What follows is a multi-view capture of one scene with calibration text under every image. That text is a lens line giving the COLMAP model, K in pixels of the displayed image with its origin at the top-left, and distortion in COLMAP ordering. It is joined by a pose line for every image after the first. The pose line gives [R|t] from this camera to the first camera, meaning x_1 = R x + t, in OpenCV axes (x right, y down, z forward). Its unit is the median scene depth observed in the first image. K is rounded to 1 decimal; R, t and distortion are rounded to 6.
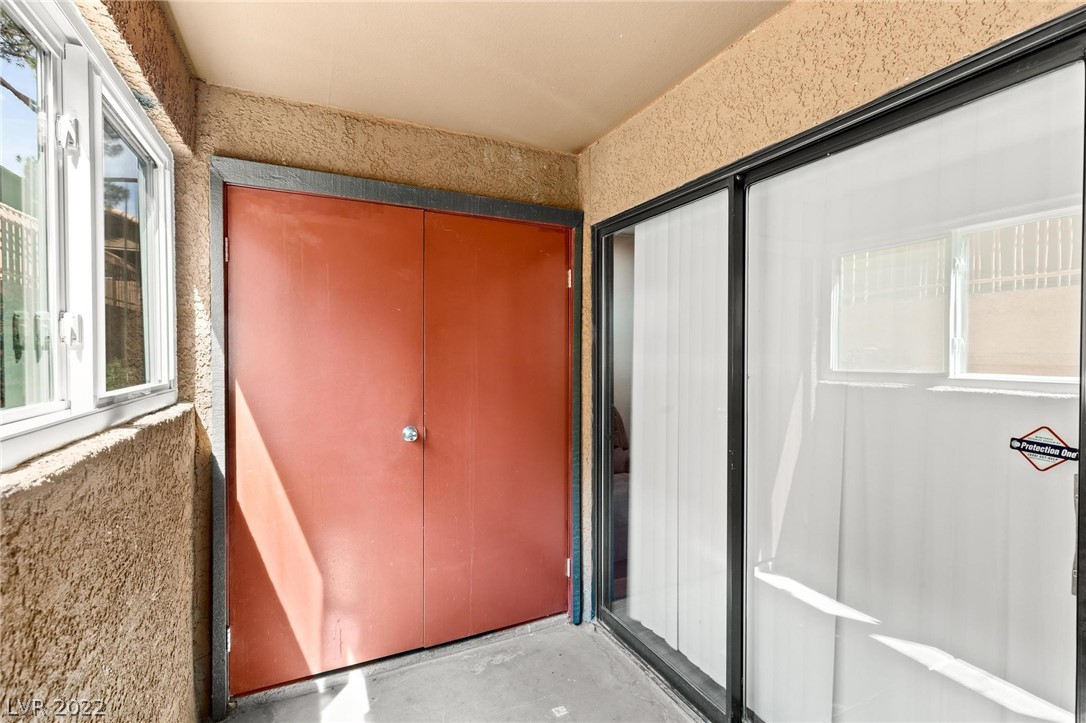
lens RADIAL K [[498.9, 0, 542.5], [0, 498.9, 360.8], [0, 0, 1]] dist [0.001101, -0.000031]
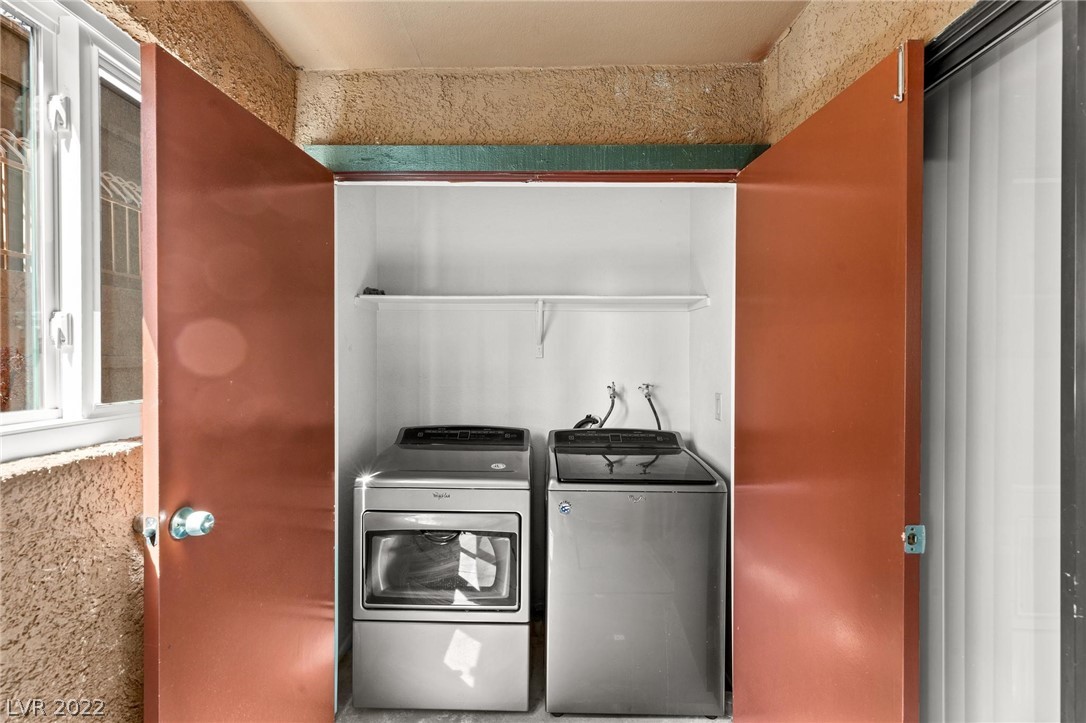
lens RADIAL K [[498.9, 0, 538.8], [0, 498.9, 361.9], [0, 0, 1]] dist [0.001101, -0.000031]
pose [[0.891315, 0.003507, -0.453371, 0.128472], [-0.007938, 0.999938, -0.007870, -0.002819], [0.453315, 0.010613, 0.891287, 0.318582]]
